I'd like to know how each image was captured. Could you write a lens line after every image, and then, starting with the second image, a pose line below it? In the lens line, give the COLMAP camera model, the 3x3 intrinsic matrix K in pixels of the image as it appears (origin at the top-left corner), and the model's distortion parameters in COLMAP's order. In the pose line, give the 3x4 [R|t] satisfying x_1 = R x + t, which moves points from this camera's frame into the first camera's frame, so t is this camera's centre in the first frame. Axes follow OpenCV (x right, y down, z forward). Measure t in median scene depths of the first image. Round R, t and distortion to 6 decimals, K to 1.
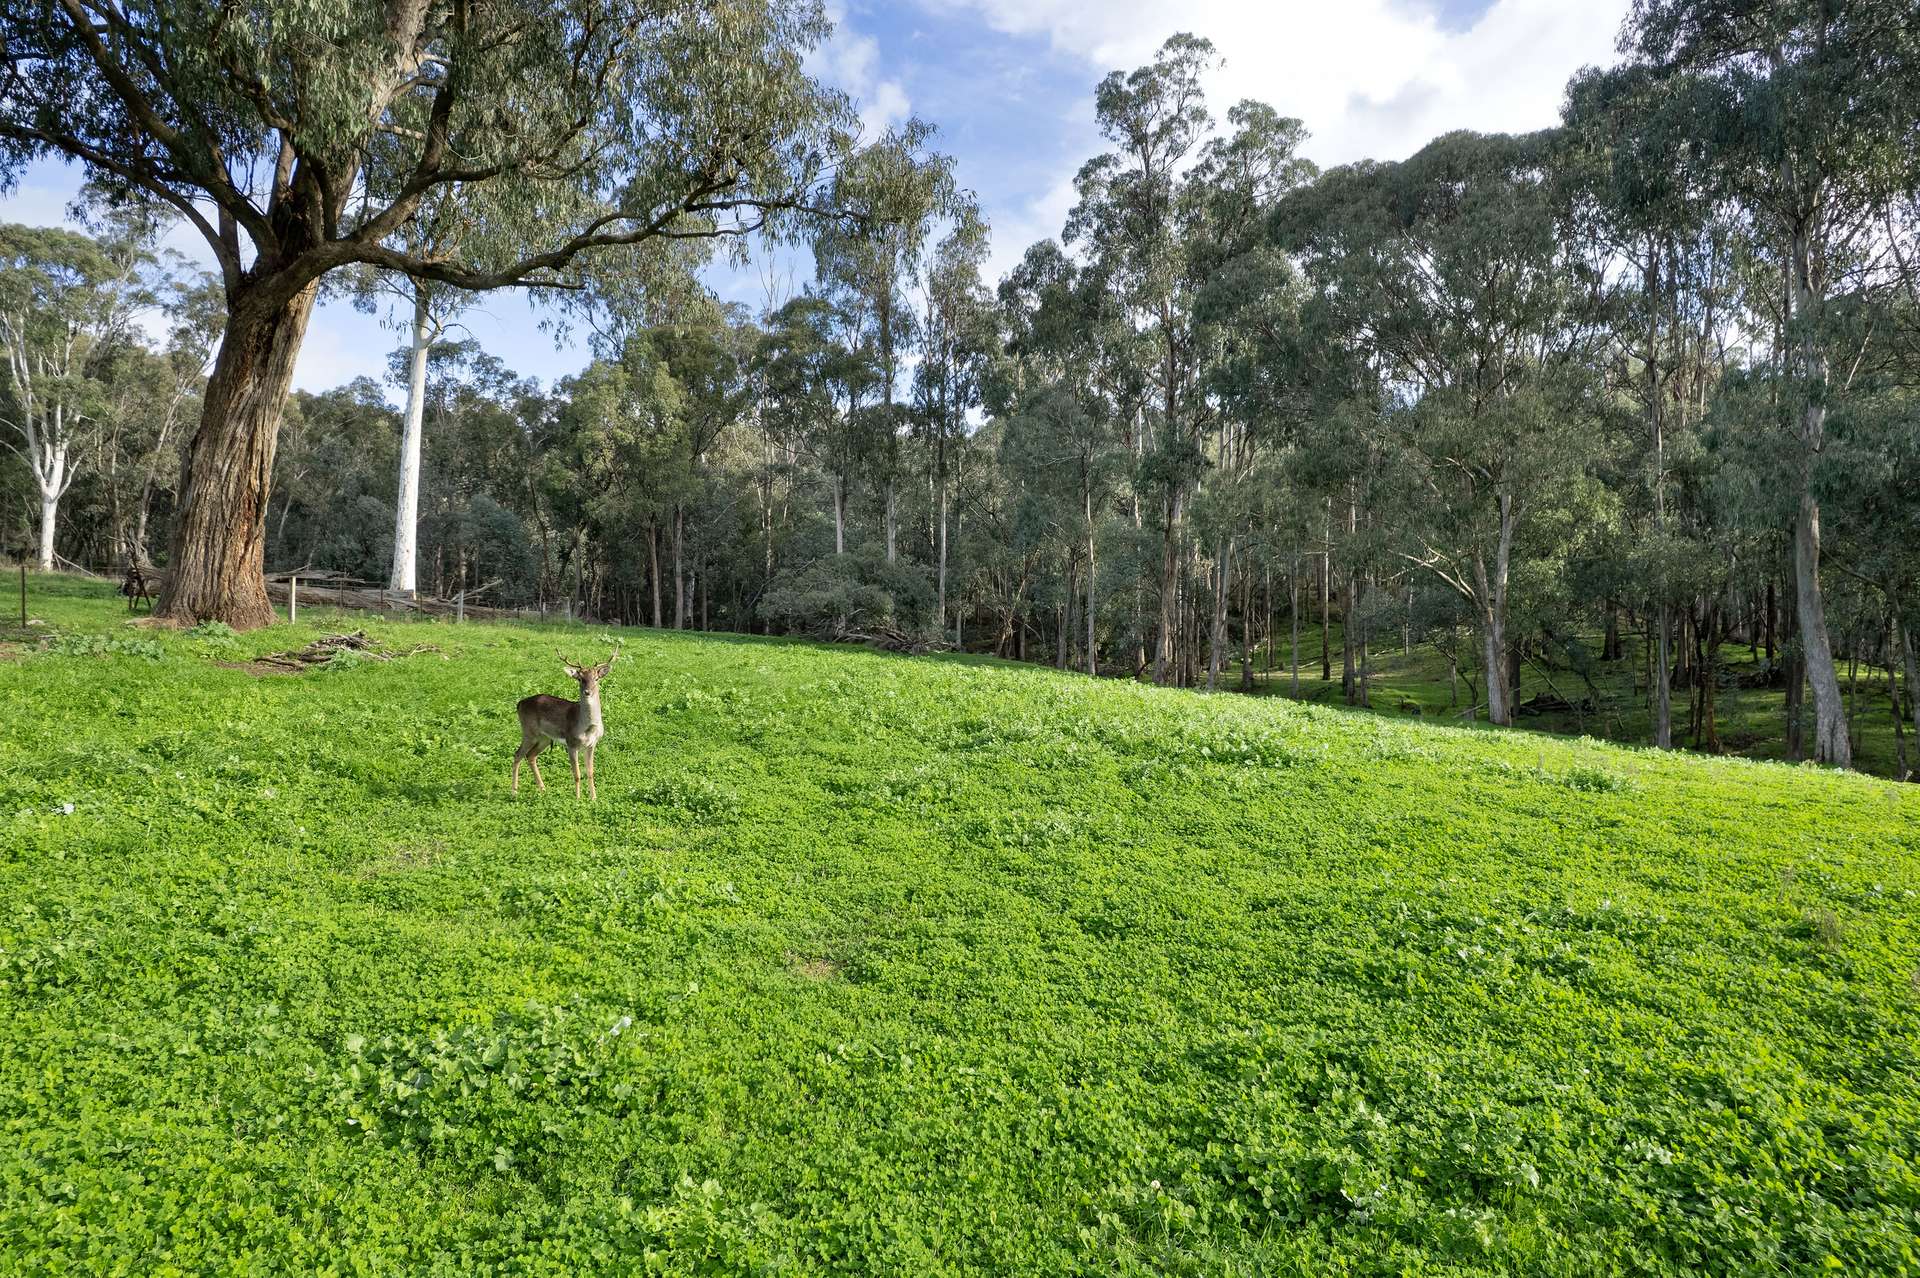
lens RADIAL K [[1294.4, 0, 961.7], [0, 1294.4, 637.7], [0, 0, 1]] dist [-0.063732, 0.057290]
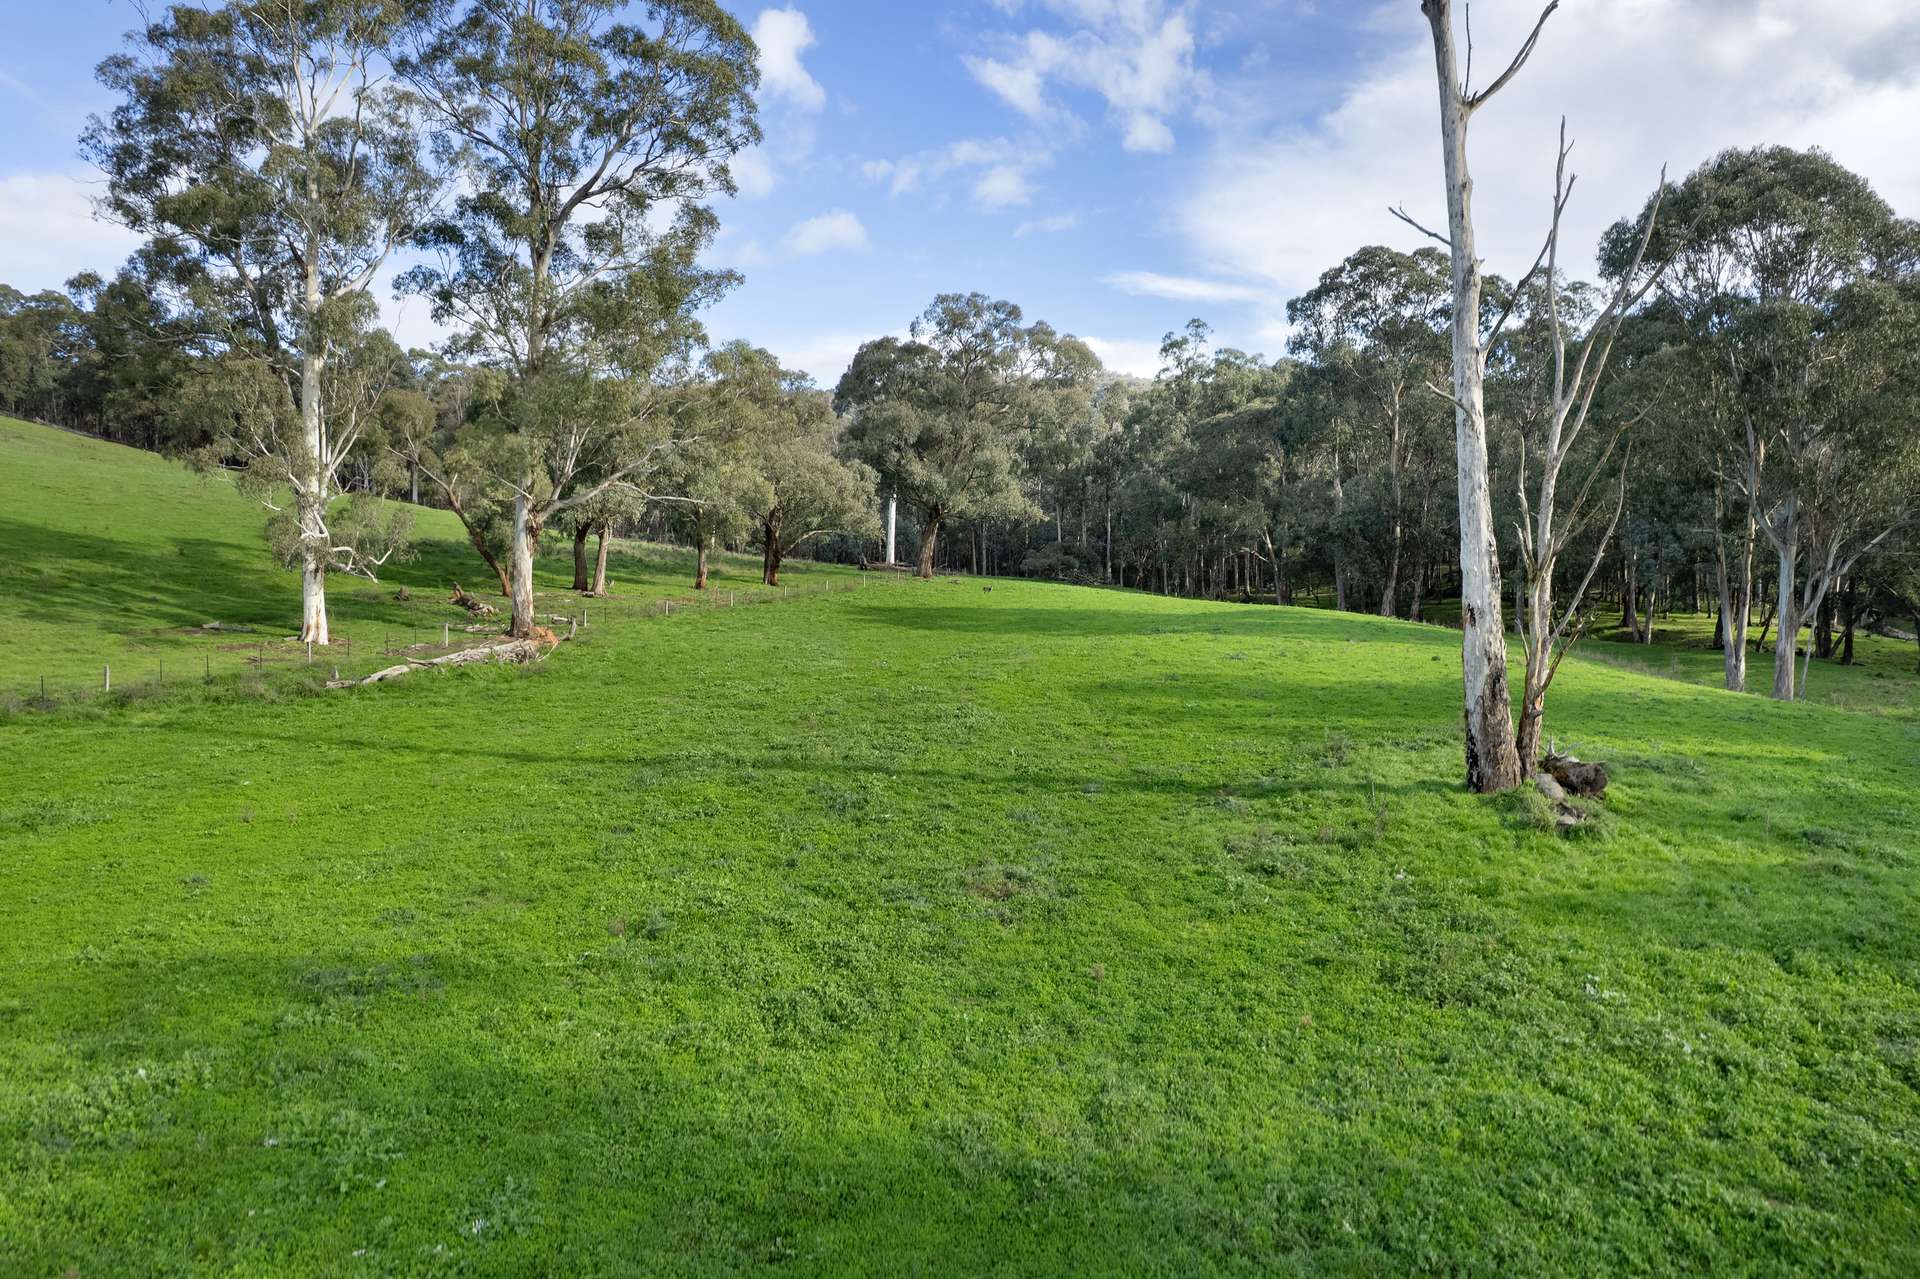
lens RADIAL K [[1294.4, 0, 960.5], [0, 1294.4, 639.5], [0, 0, 1]] dist [-0.063732, 0.057290]
pose [[0.975321, 0.000447, -0.220793, 0.232286], [0.009822, 0.998920, 0.045410, 0.001514], [0.220575, -0.046458, 0.974263, -1.191119]]
